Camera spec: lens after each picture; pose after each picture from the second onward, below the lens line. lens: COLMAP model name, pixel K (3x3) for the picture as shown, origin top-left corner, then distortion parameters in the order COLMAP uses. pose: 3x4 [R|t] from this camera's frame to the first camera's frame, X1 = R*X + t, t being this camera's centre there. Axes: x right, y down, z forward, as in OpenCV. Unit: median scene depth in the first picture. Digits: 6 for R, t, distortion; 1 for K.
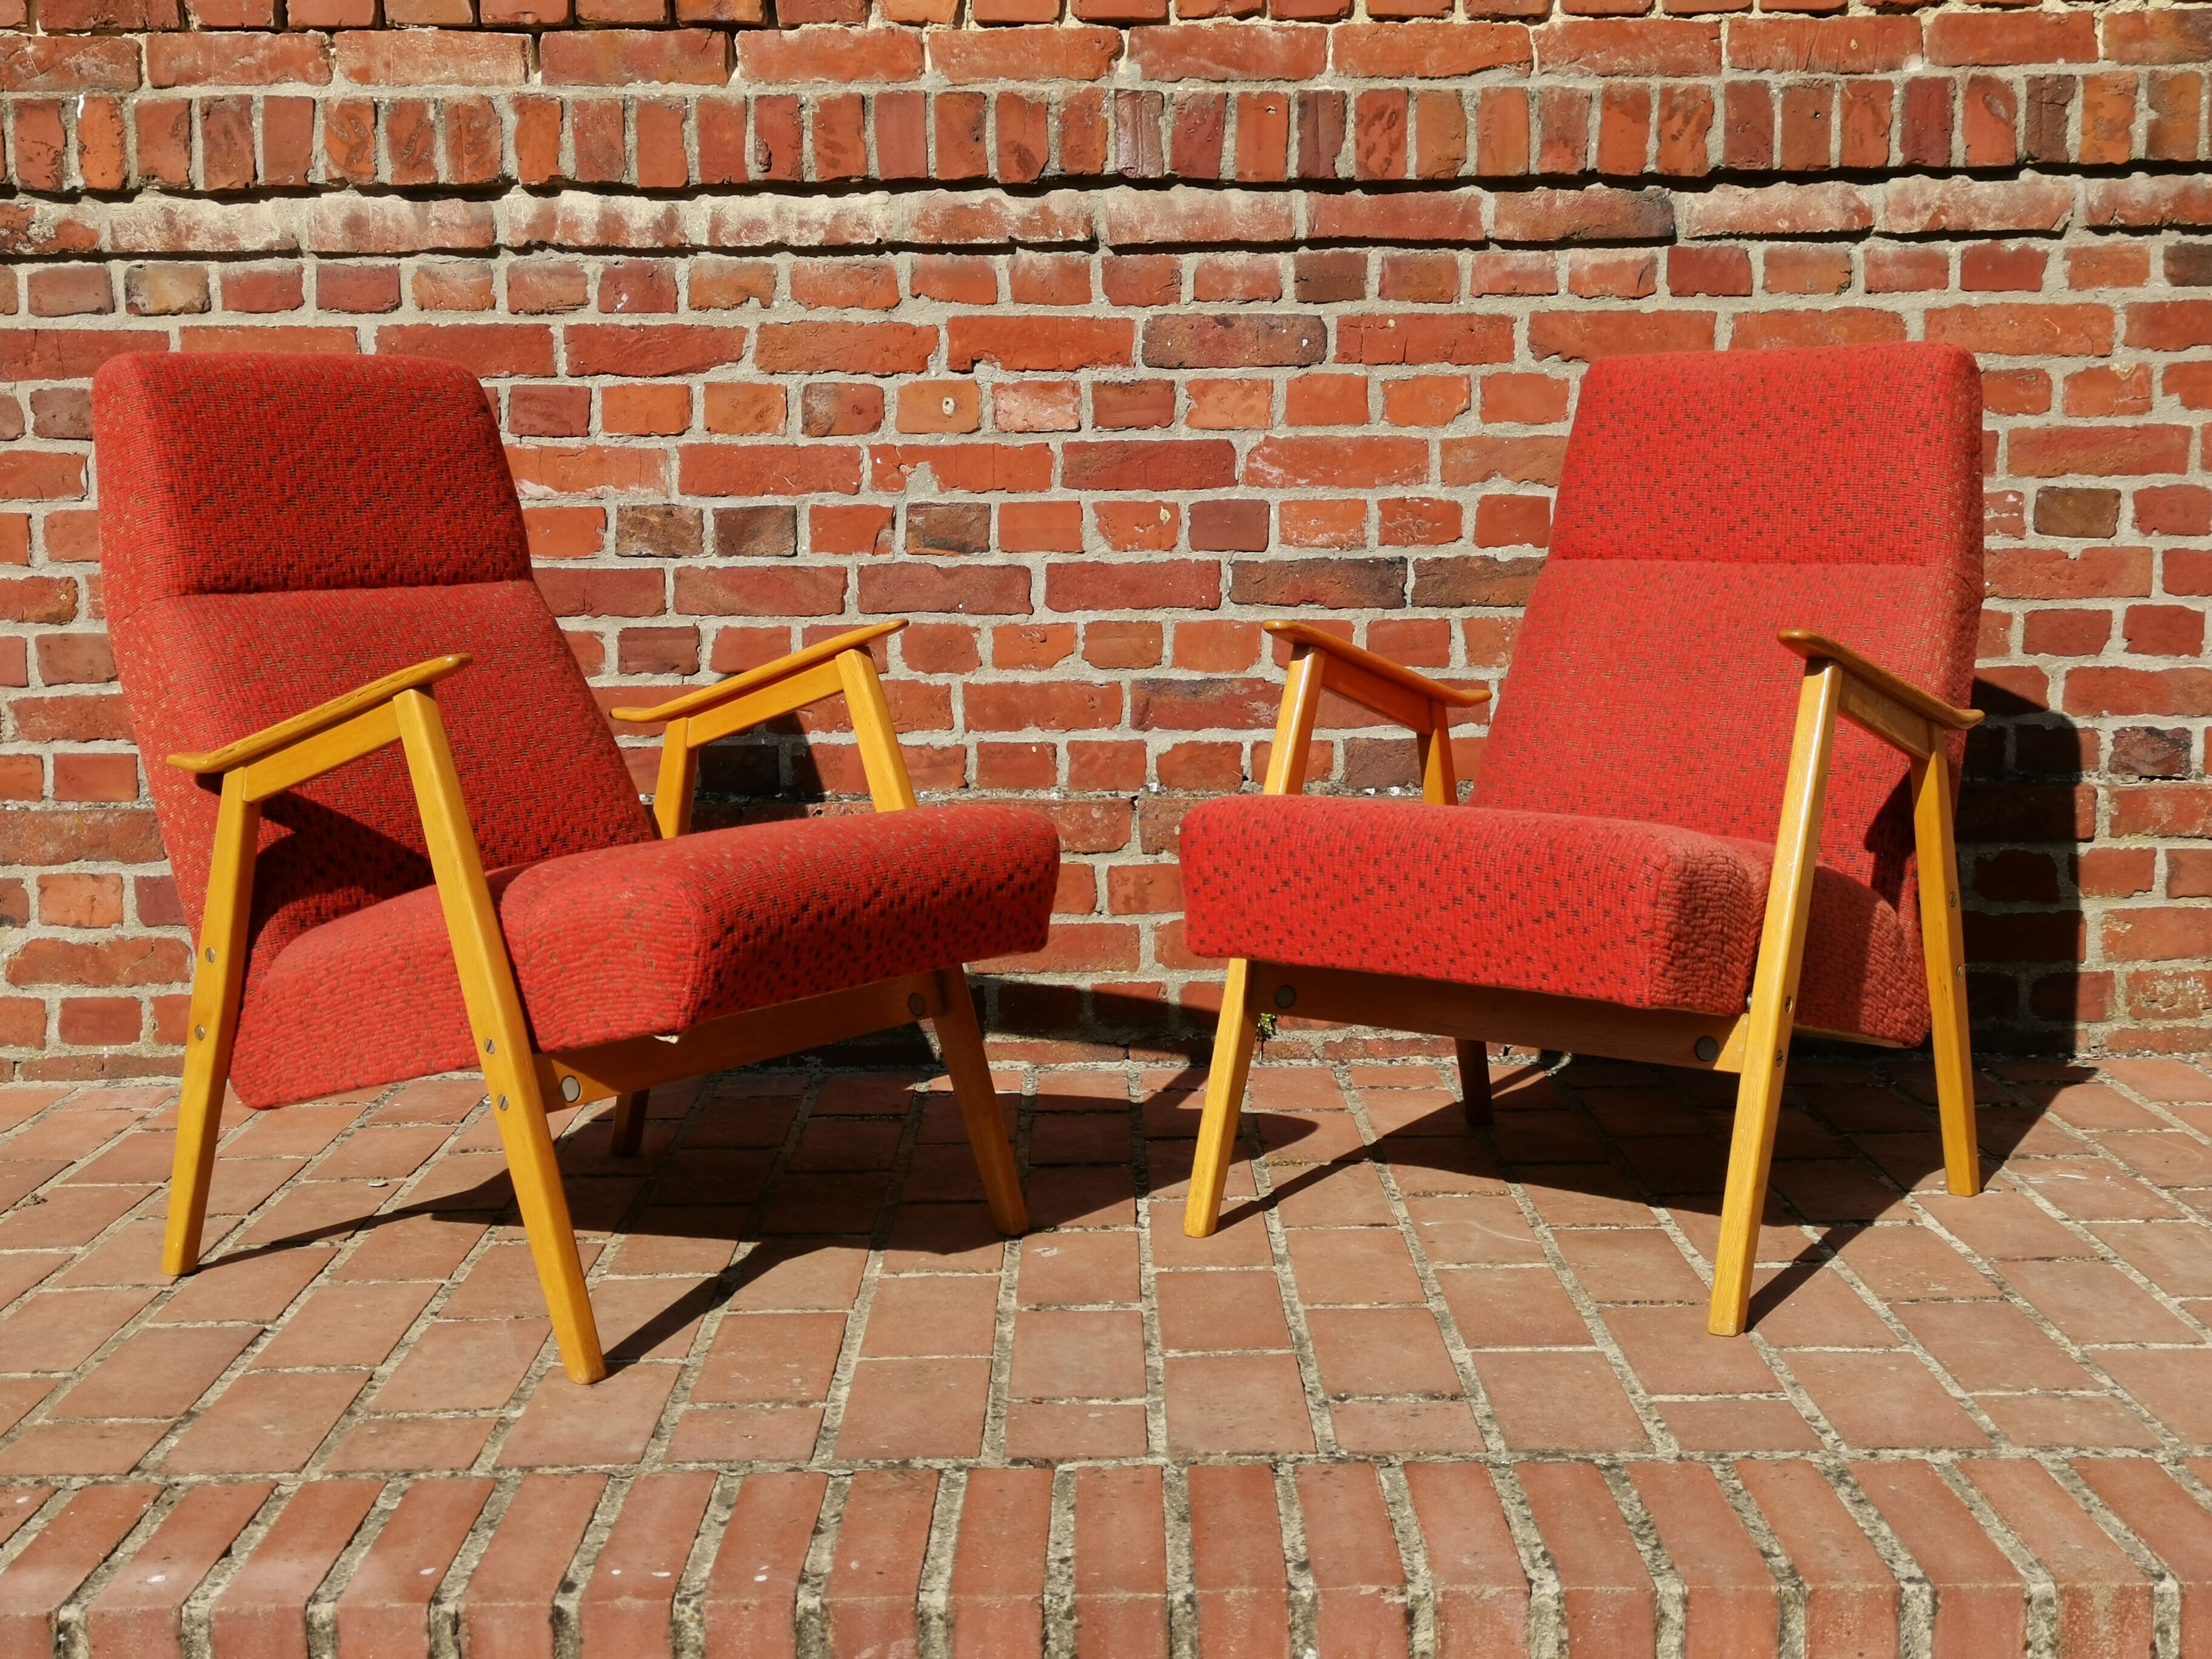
lens RADIAL K [[2868.7, 0, 1144.2], [0, 2868.7, 842.3], [0, 0, 1]] dist [0.056667, 0.000000]
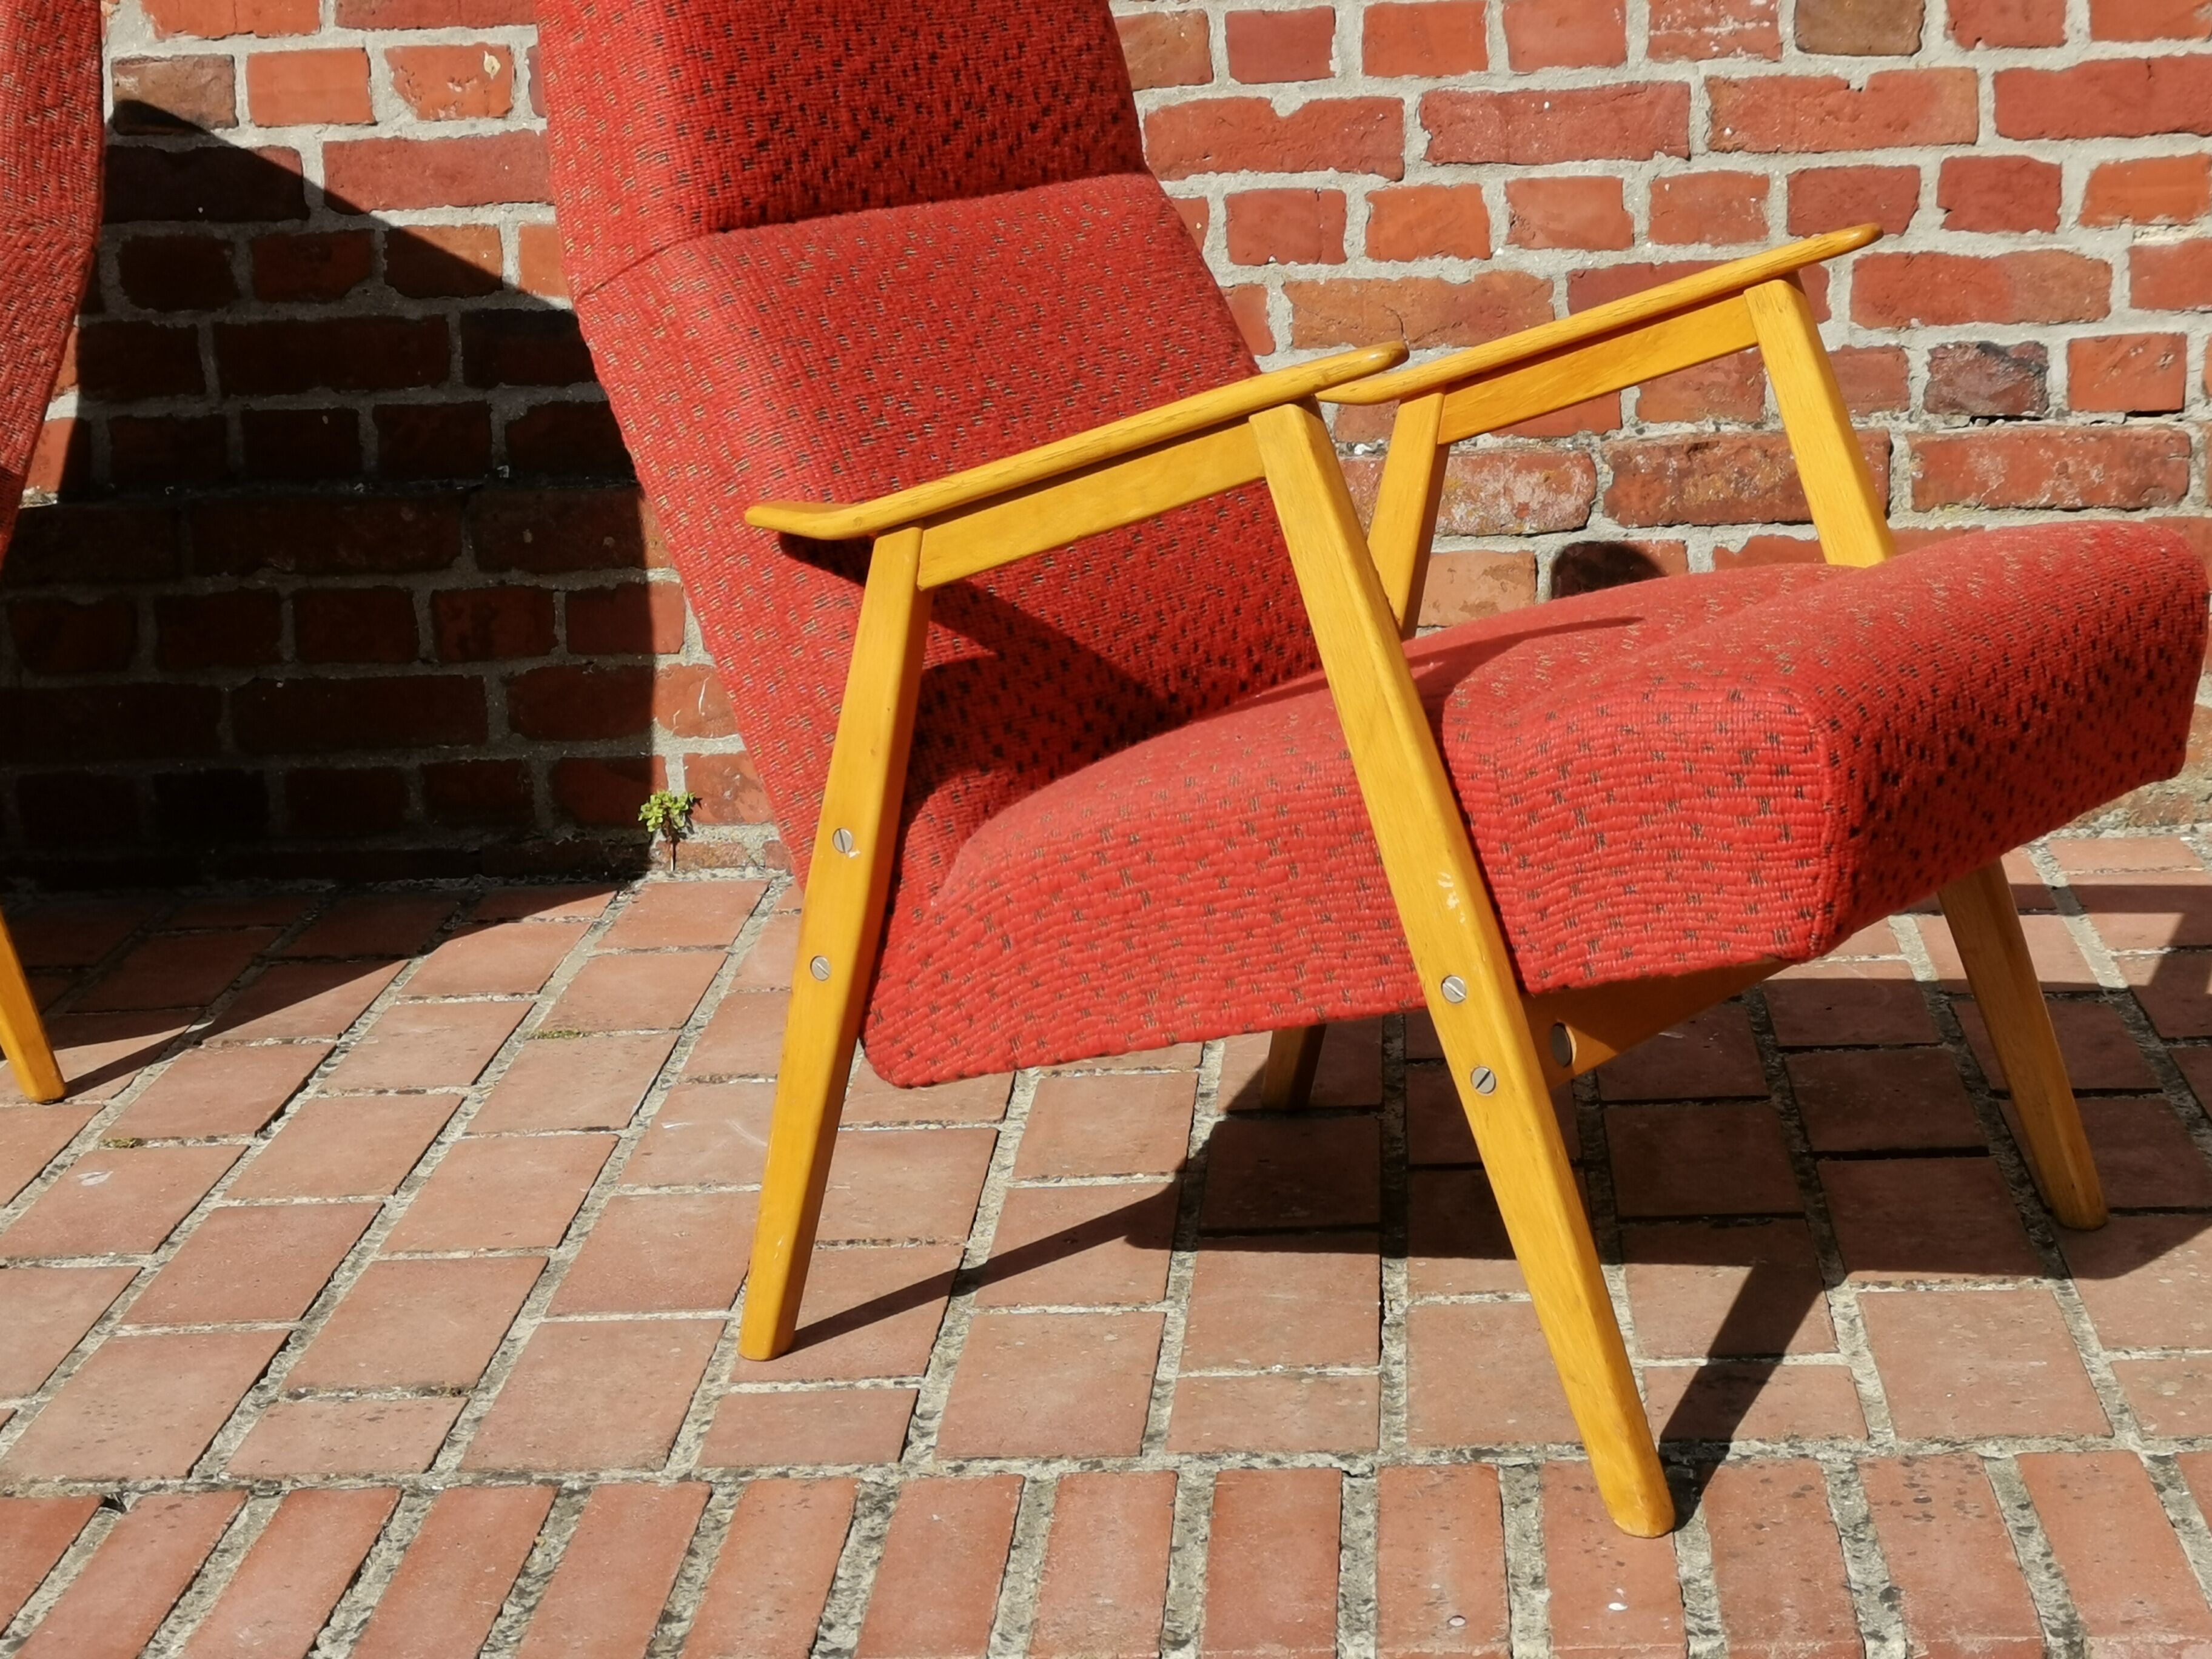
lens RADIAL K [[4406.9, 0, 1165.3], [0, 4406.9, 853.6], [0, 0, 1]] dist [0.084846, 0.000000]
pose [[0.996814, -0.018862, -0.077494, 0.243111], [0.026028, 0.995369, 0.092538, -0.022369], [0.075390, -0.094260, 0.992689, -0.032849]]
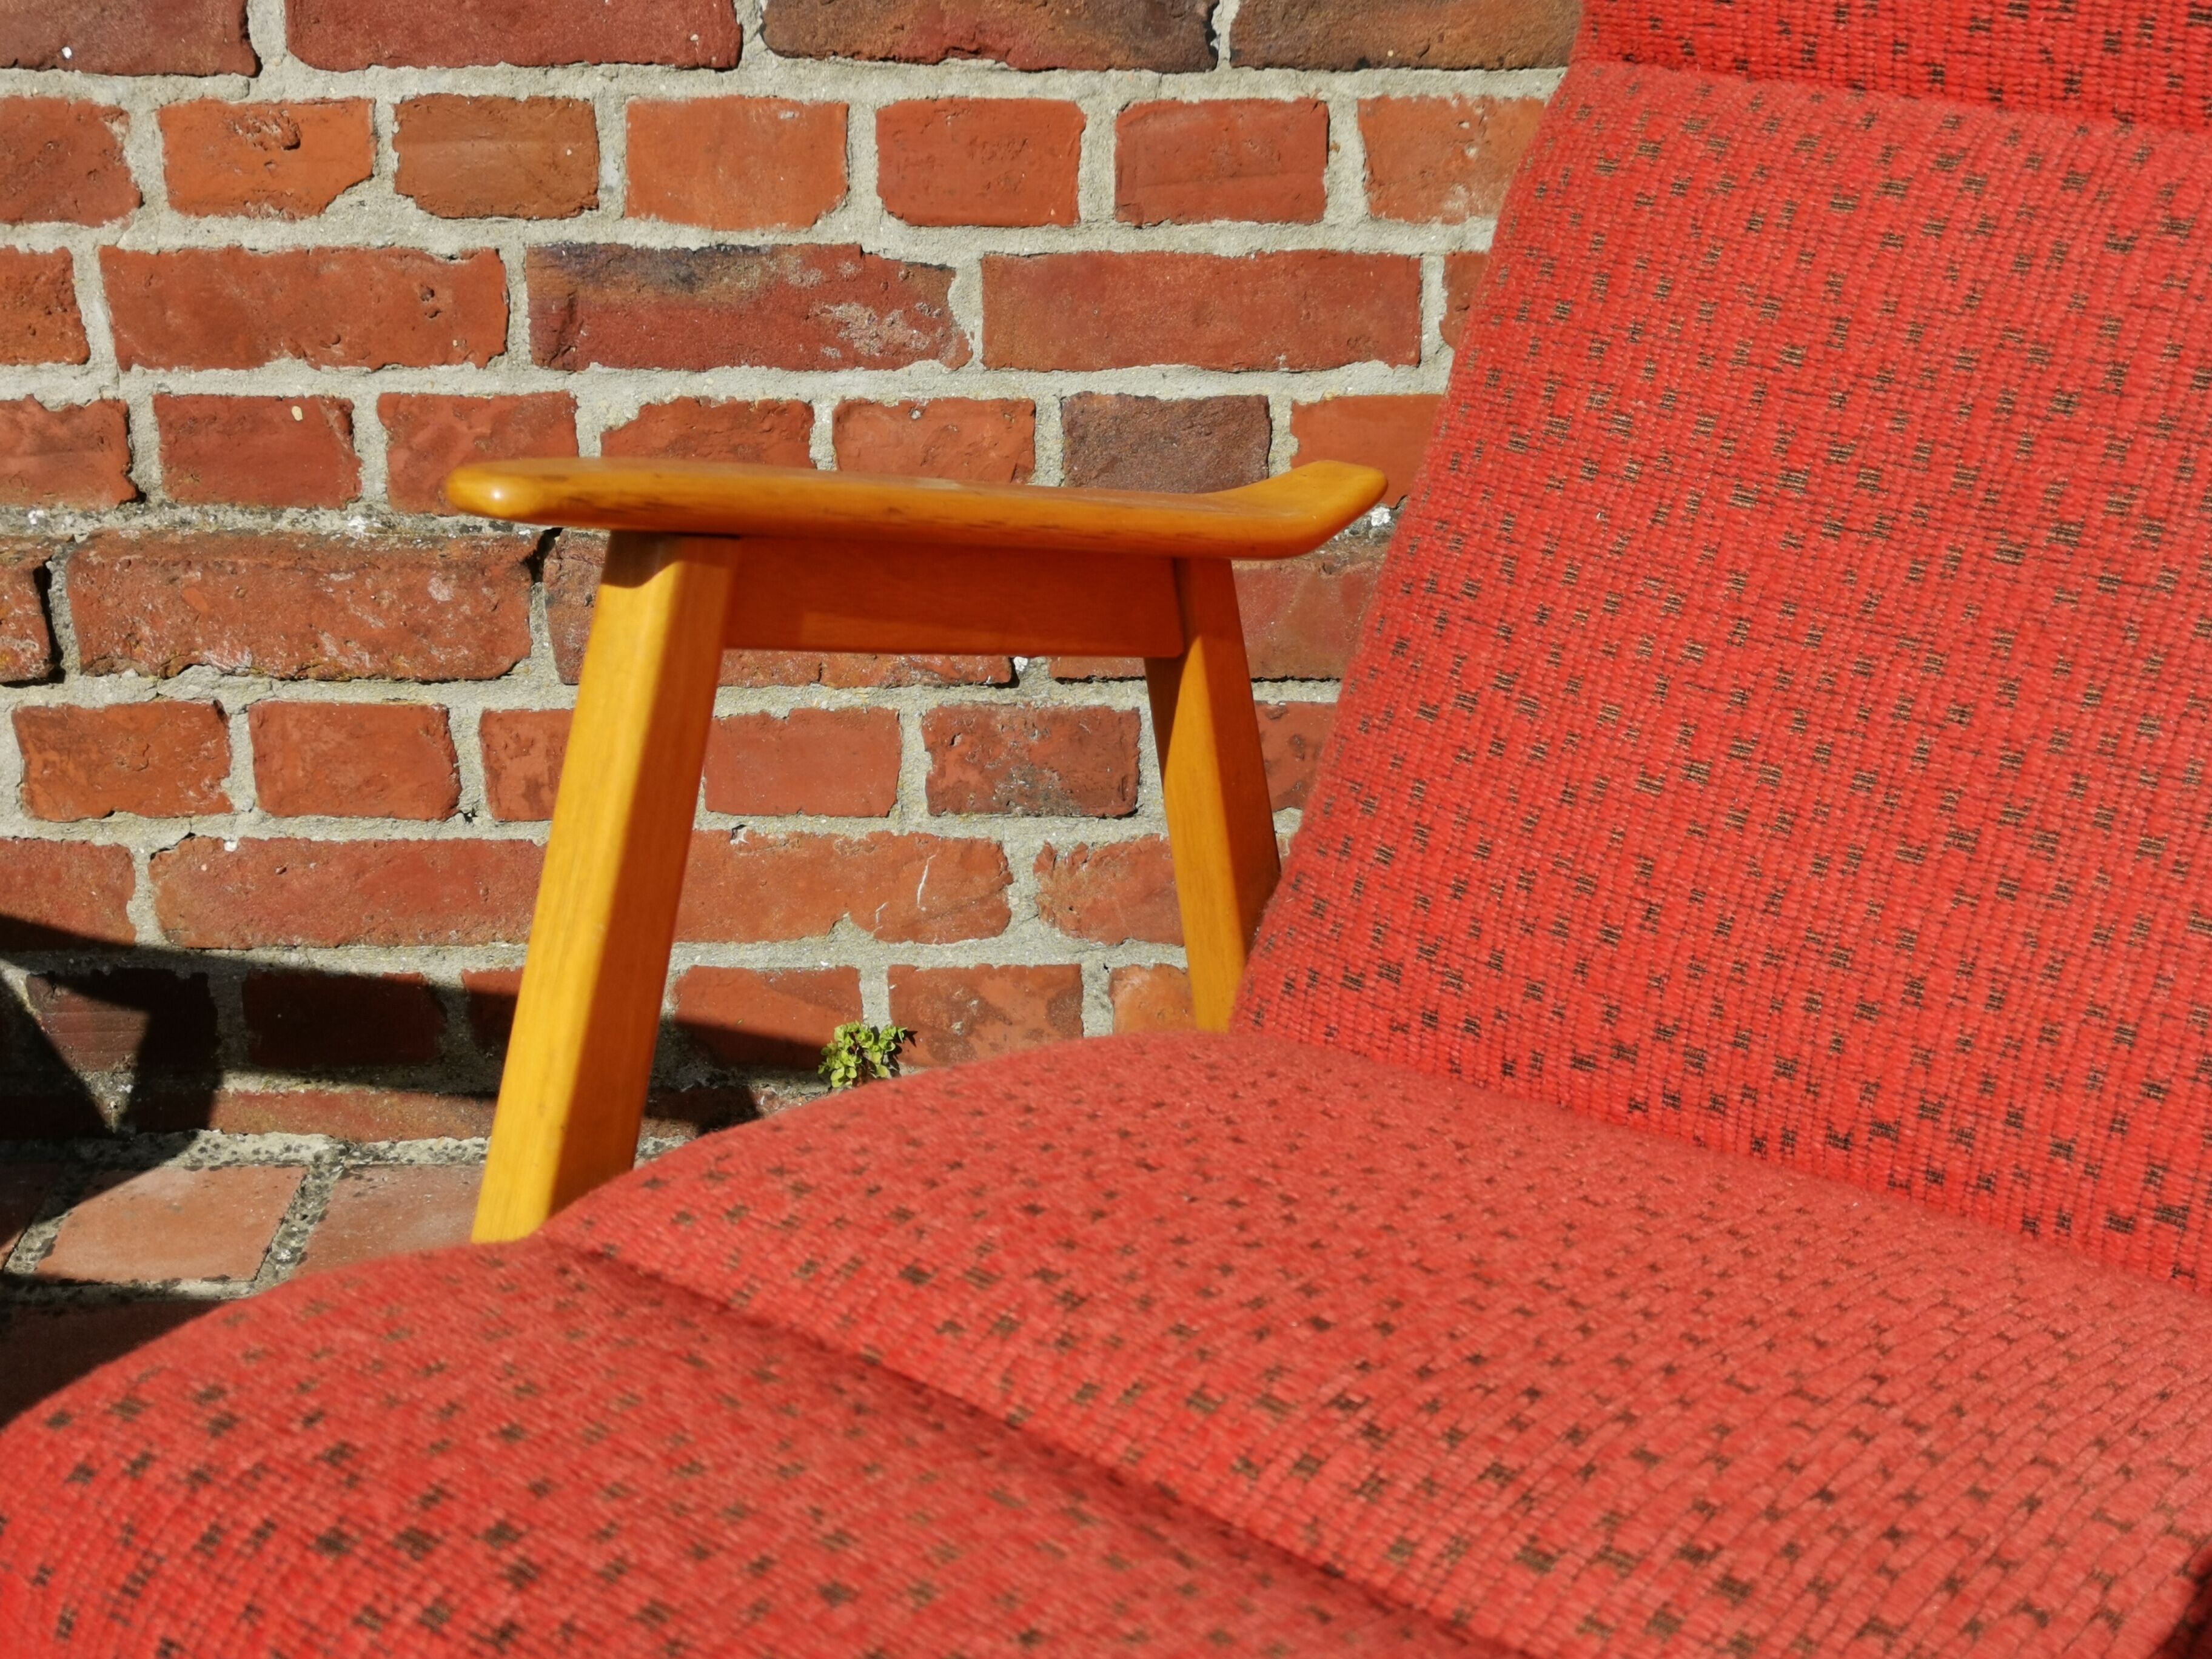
lens RADIAL K [[2956.3, 0, 1154.3], [0, 2956.3, 786.1], [0, 0, 1]] dist [0.034113, 0.000000]
pose [[0.999937, 0.011173, 0.000696, 0.084866], [-0.010949, 0.963213, 0.268514, -0.097577], [0.002329, -0.268505, 0.963275, 0.593020]]
